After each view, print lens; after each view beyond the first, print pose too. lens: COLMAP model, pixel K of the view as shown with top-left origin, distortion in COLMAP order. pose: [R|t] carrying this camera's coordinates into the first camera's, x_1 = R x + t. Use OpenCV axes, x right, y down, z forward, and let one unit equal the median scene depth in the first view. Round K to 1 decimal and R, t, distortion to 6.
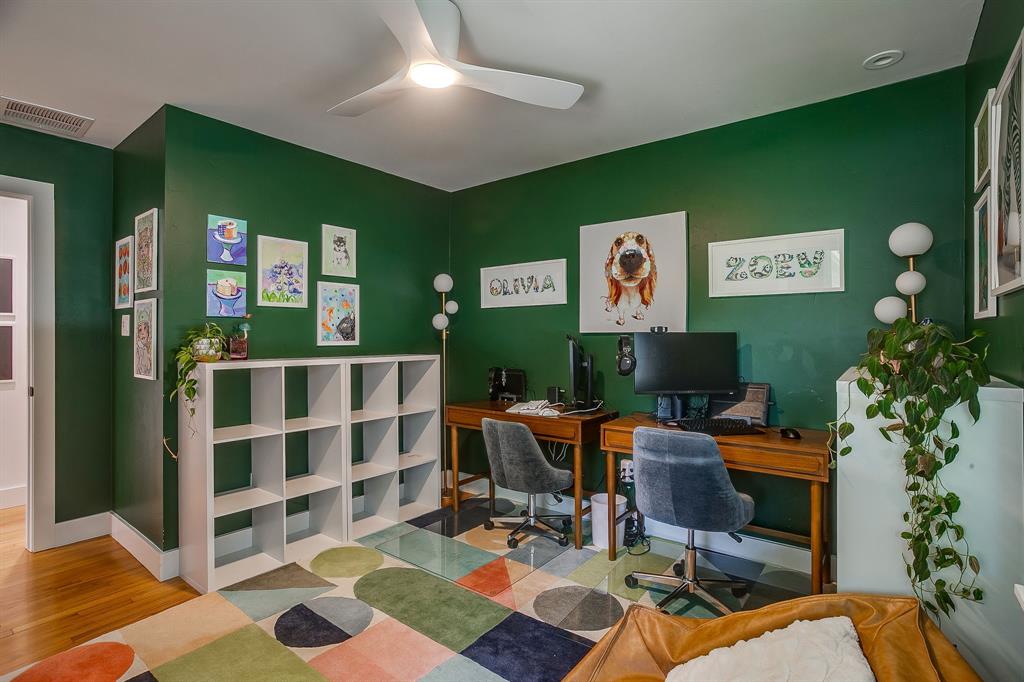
lens RADIAL K [[499.5, 0, 513.1], [0, 499.5, 337.0], [0, 0, 1]] dist [-0.003390, 0.000718]
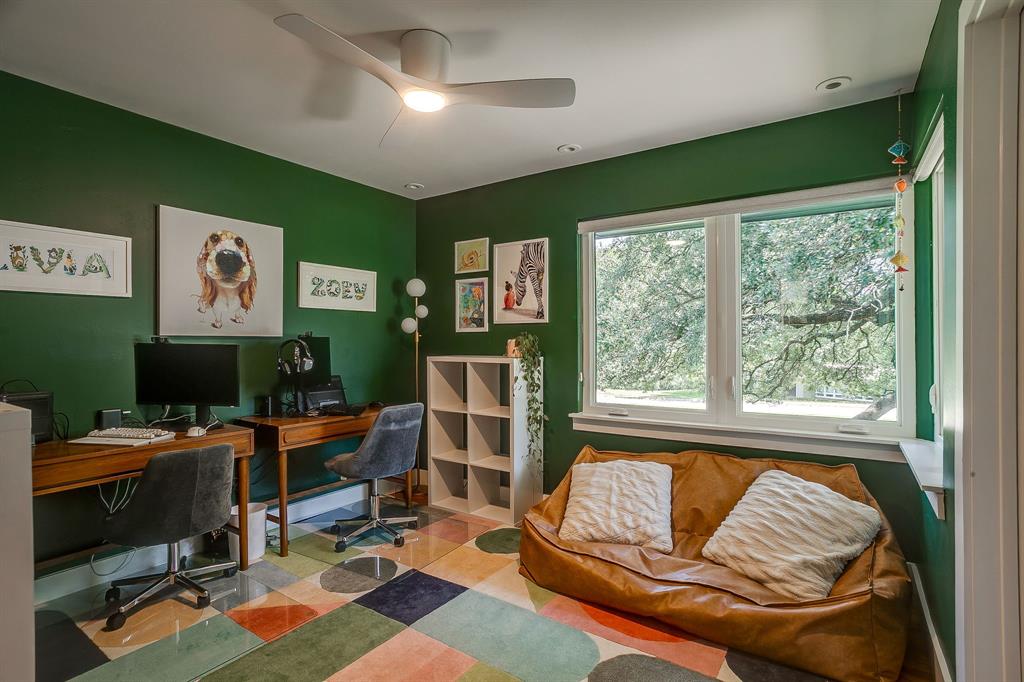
lens RADIAL K [[499.5, 0, 511.6], [0, 499.5, 341.1], [0, 0, 1]] dist [-0.003390, 0.000718]
pose [[-0.045821, 0.000301, 0.998950, -0.764768], [0.005643, 0.999984, -0.000042, 0.003577], [-0.998934, 0.005635, -0.045822, 0.514046]]
